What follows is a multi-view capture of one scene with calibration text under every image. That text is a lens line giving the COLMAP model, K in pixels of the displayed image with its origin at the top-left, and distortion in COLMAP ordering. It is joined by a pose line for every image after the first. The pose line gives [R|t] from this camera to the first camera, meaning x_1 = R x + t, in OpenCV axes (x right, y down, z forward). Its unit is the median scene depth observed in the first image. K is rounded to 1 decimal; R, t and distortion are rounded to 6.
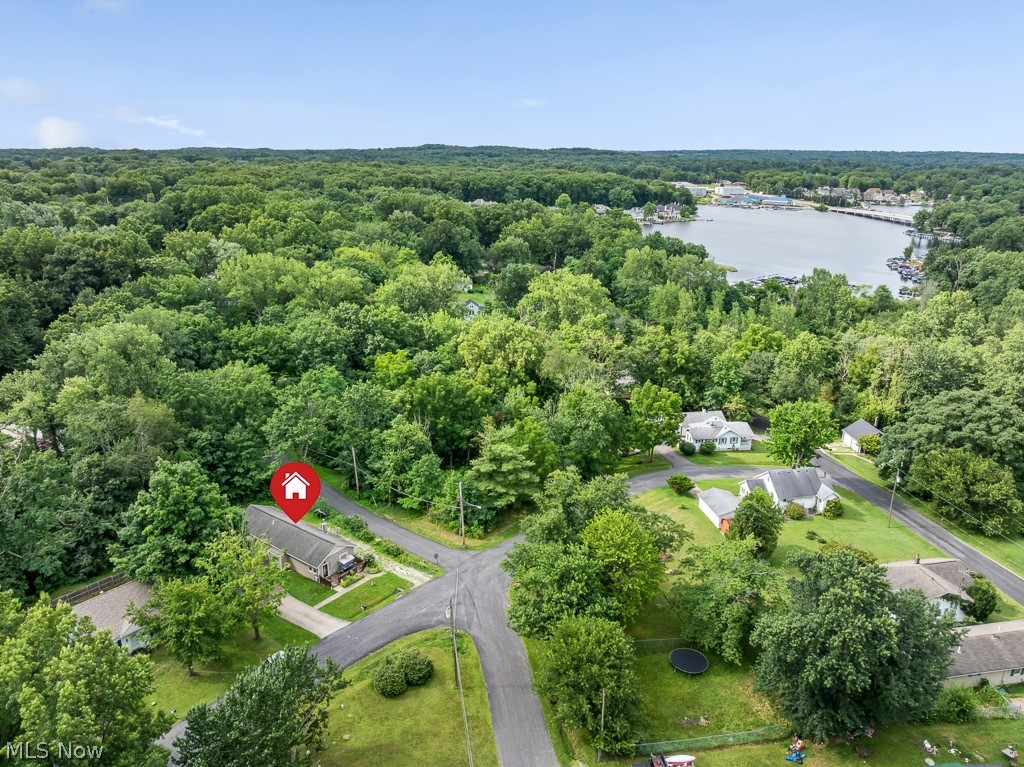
lens RADIAL K [[698.0, 0, 527.0], [0, 698.0, 399.2], [0, 0, 1]] dist [-0.017597, -0.038083]
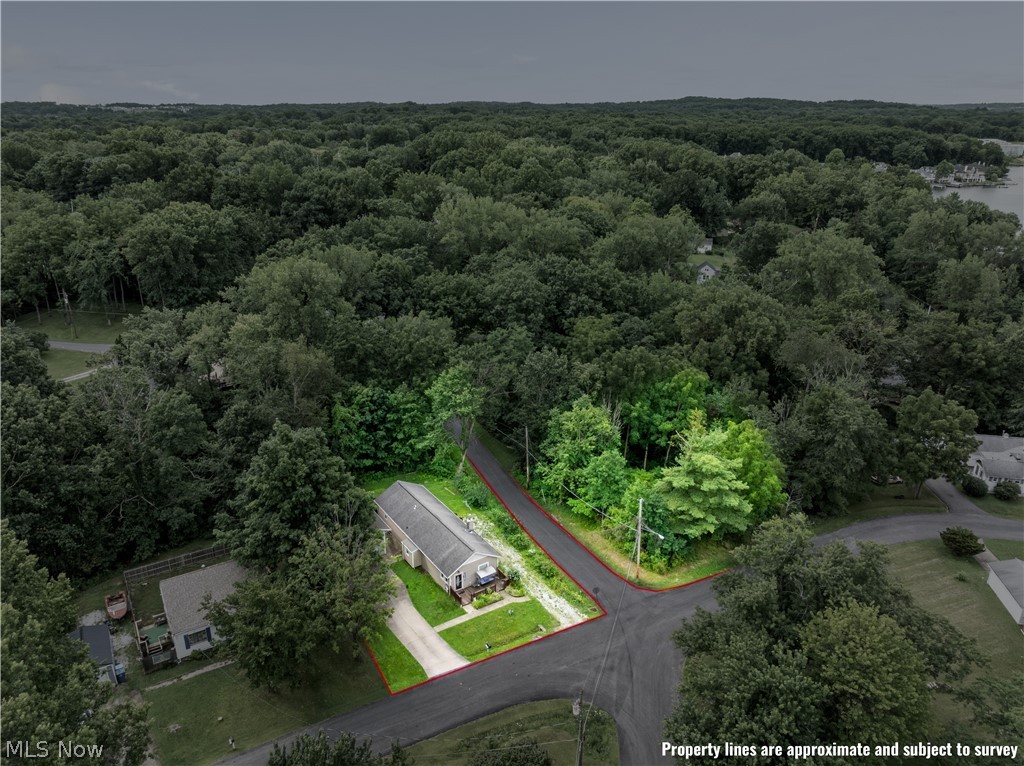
lens RADIAL K [[698.0, 0, 527.0], [0, 698.0, 398.7], [0, 0, 1]] dist [-0.017597, -0.038083]
pose [[0.939626, 0.123478, -0.319150, 0.011003], [-0.106479, 0.991831, 0.070245, -0.019369], [0.325216, -0.032021, 0.945097, 0.178479]]
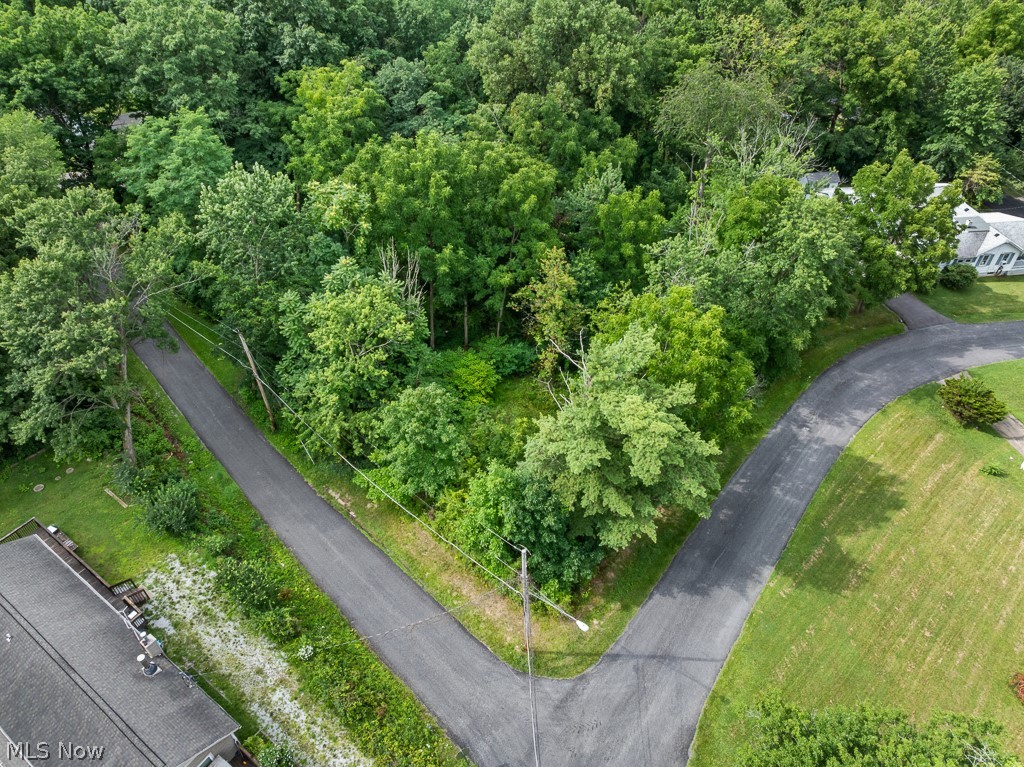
lens RADIAL K [[668.2, 0, 516.6], [0, 668.2, 347.8], [0, 0, 1]] dist [-0.052590, 0.030222]
pose [[0.999977, -0.000258, 0.006823, -0.071386], [-0.002394, 0.922609, 0.385728, -0.066272], [-0.006394, -0.385735, 0.922587, 0.523024]]
